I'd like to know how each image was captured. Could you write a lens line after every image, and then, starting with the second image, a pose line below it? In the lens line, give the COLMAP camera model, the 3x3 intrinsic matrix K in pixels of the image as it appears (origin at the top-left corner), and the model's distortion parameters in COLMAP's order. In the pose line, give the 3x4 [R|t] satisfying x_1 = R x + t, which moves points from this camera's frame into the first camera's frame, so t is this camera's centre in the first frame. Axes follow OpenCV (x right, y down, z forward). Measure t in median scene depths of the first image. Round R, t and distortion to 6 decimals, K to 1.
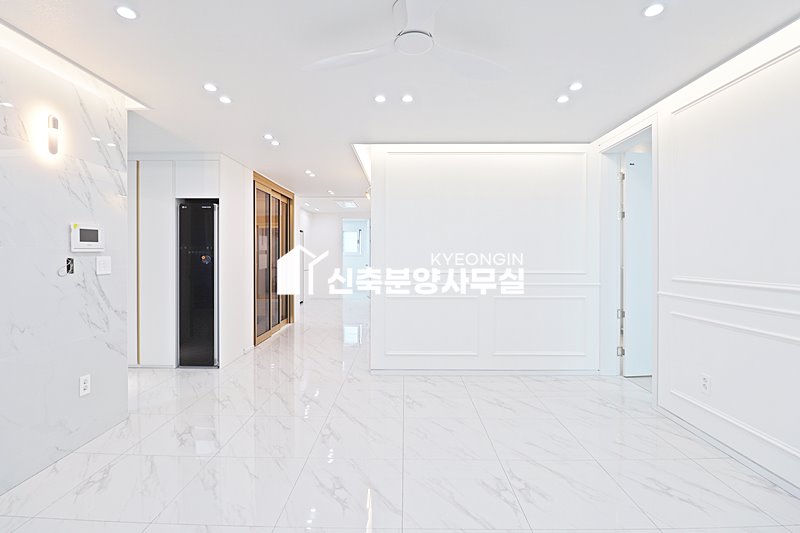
lens RADIAL K [[370.4, 0, 393.7], [0, 370.4, 260.5], [0, 0, 1]] dist [-0.007931, -0.007481]
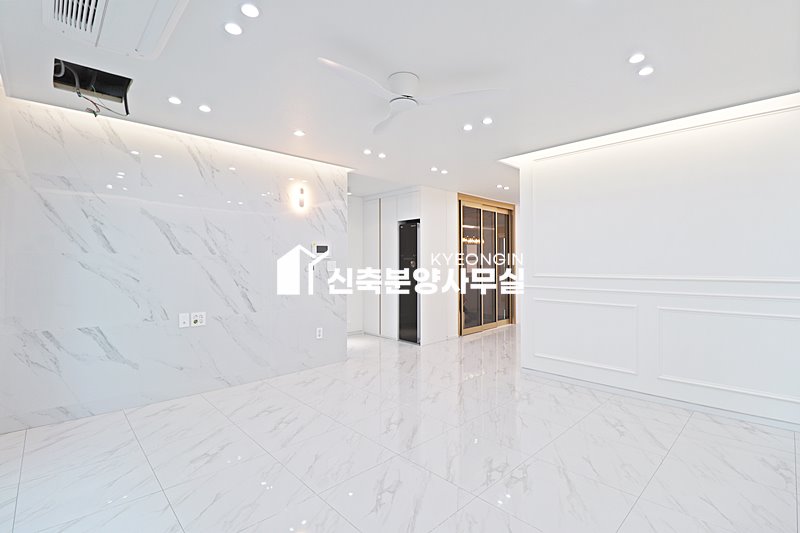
lens RADIAL K [[370.4, 0, 405.4], [0, 370.4, 260.4], [0, 0, 1]] dist [-0.007931, -0.007481]
pose [[0.706001, -0.008995, -0.708153, 0.665204], [-0.006318, 0.999800, -0.018998, 0.016101], [0.708182, 0.017887, 0.705803, 0.017113]]
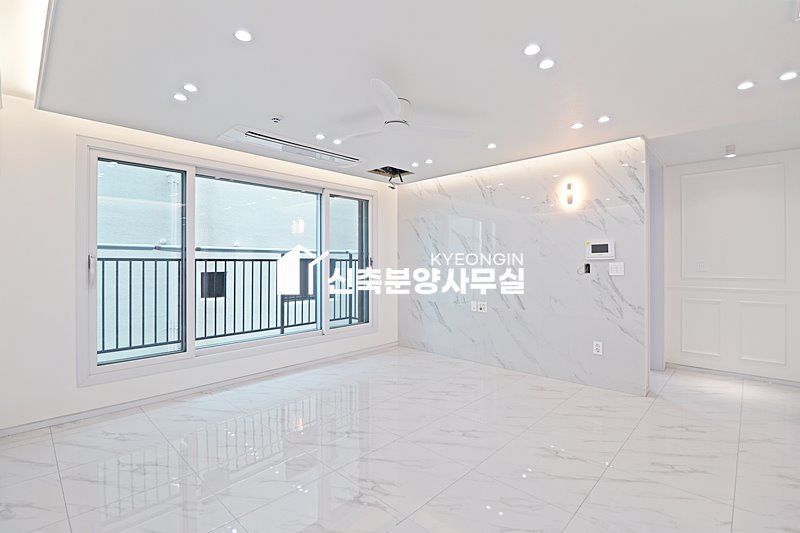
lens RADIAL K [[370.4, 0, 395.6], [0, 370.4, 263.0], [0, 0, 1]] dist [-0.007931, -0.007481]
pose [[-0.688915, -0.005716, -0.724820, 0.755421], [-0.011559, 0.999928, 0.003101, -0.003683], [0.724750, 0.010515, -0.688931, 1.312021]]
